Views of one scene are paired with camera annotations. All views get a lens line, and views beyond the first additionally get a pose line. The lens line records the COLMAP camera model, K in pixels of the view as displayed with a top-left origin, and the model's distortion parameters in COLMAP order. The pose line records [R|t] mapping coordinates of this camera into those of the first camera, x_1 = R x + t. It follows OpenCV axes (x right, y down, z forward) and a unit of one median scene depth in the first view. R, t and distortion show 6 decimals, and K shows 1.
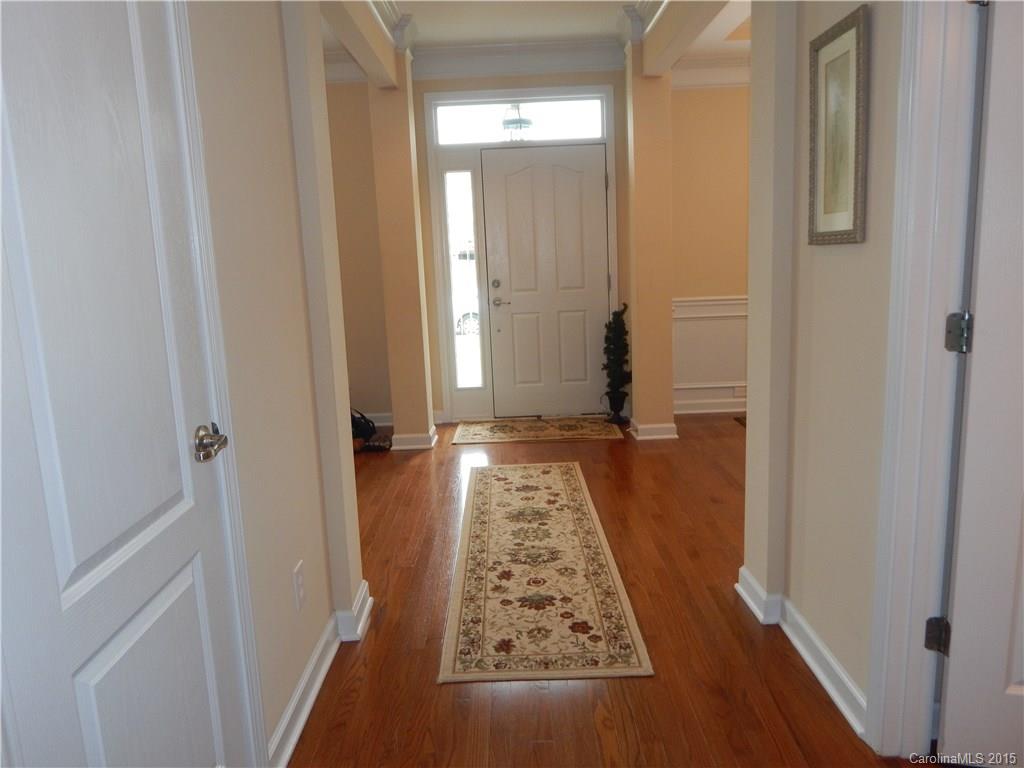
lens RADIAL K [[747.9, 0, 511.4], [0, 747.9, 383.5], [0, 0, 1]] dist [-0.004399, -0.000522]
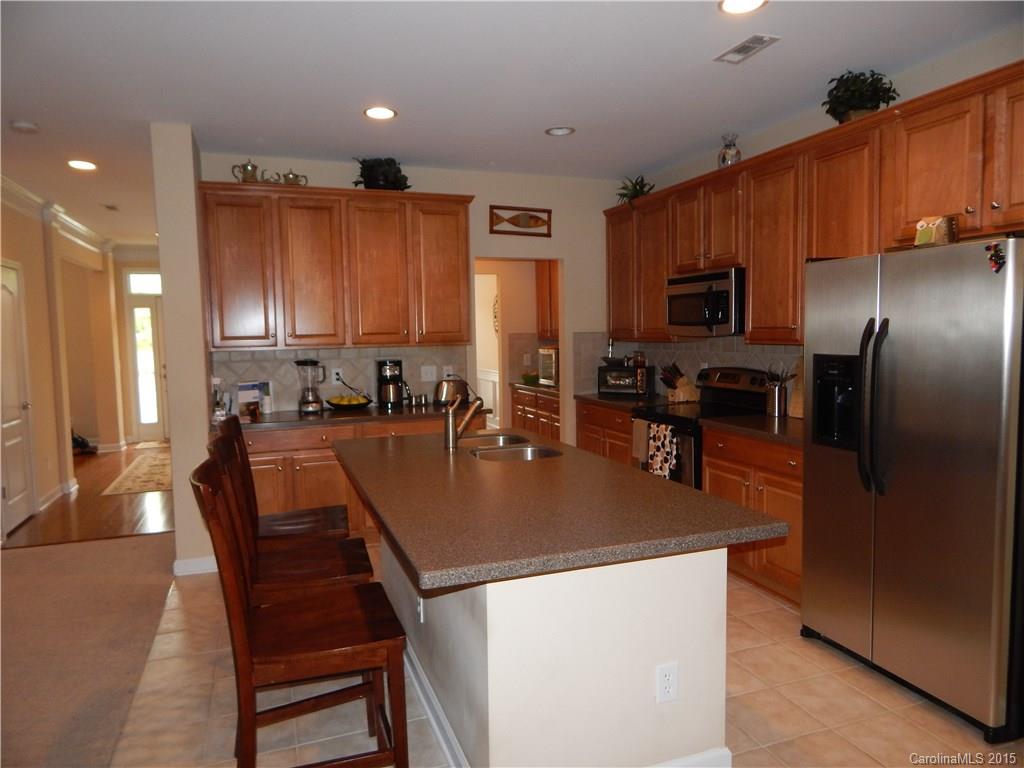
lens RADIAL K [[673.0, 0, 513.4], [0, 673.0, 383.0], [0, 0, 1]] dist [-0.001268, -0.001340]
pose [[0.935434, -0.000972, 0.353501, 0.222570], [0.039754, 0.993942, -0.102466, 0.128011], [-0.351260, 0.109903, 0.929805, -0.963593]]
